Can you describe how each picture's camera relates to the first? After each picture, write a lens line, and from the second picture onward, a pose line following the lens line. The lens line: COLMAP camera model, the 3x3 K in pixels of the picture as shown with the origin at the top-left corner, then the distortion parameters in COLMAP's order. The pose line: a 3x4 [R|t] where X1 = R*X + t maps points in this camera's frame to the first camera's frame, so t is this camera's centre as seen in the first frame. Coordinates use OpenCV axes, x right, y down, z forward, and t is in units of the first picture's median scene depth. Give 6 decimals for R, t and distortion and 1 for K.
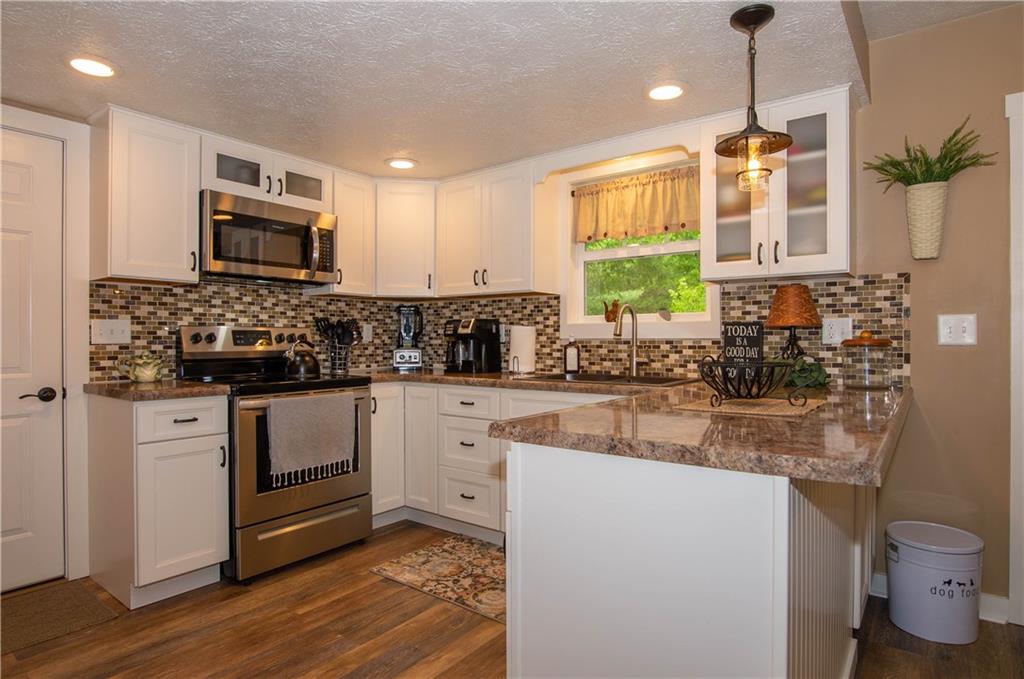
lens RADIAL K [[558.1, 0, 512.0], [0, 558.1, 339.5], [0, 0, 1]] dist [-0.018910, -0.000101]
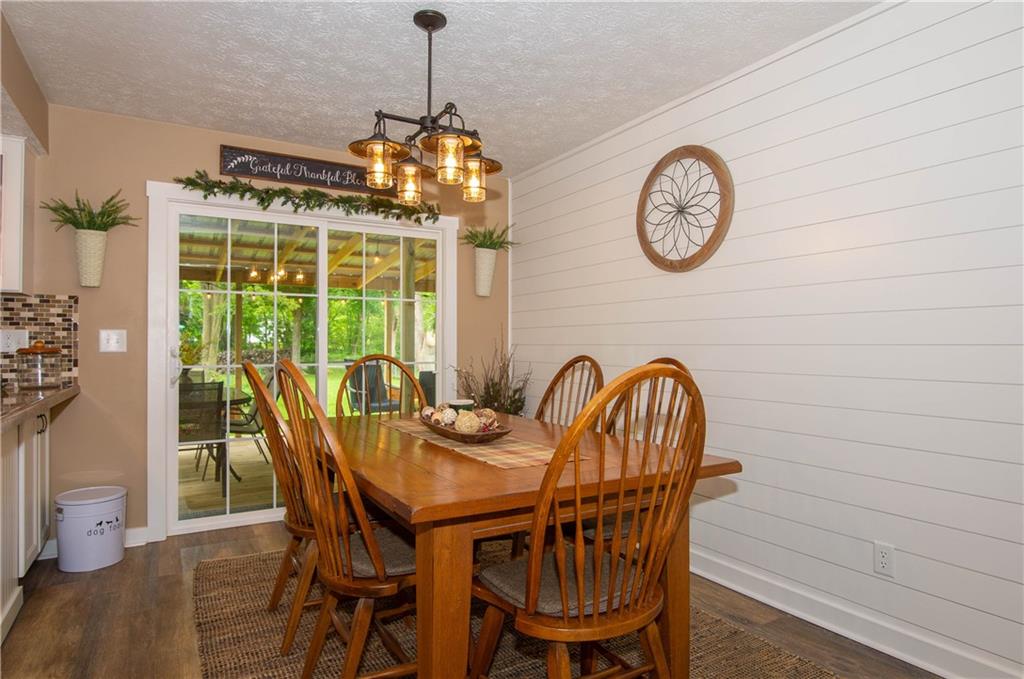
lens RADIAL K [[580.5, 0, 512.0], [0, 580.5, 339.5], [0, 0, 1]] dist [-0.017826, -0.001350]
pose [[0.372288, 0.010508, 0.928058, -0.124436], [0.002998, 0.999917, -0.012524, -0.000400], [-0.928112, 0.007445, 0.372225, -0.379537]]
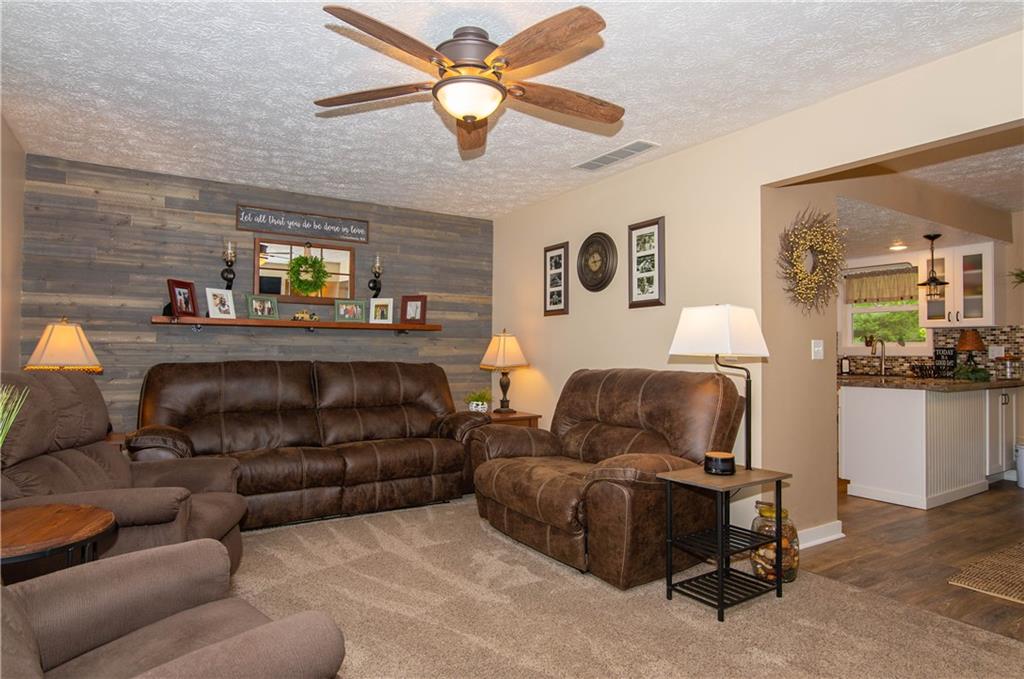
lens RADIAL K [[580.5, 0, 512.0], [0, 580.5, 339.5], [0, 0, 1]] dist [-0.017826, -0.001350]
pose [[0.937281, 0.001929, -0.348569, -0.332443], [-0.011485, 0.999613, -0.025351, 0.009591], [0.348385, 0.027764, 0.936940, -1.511858]]
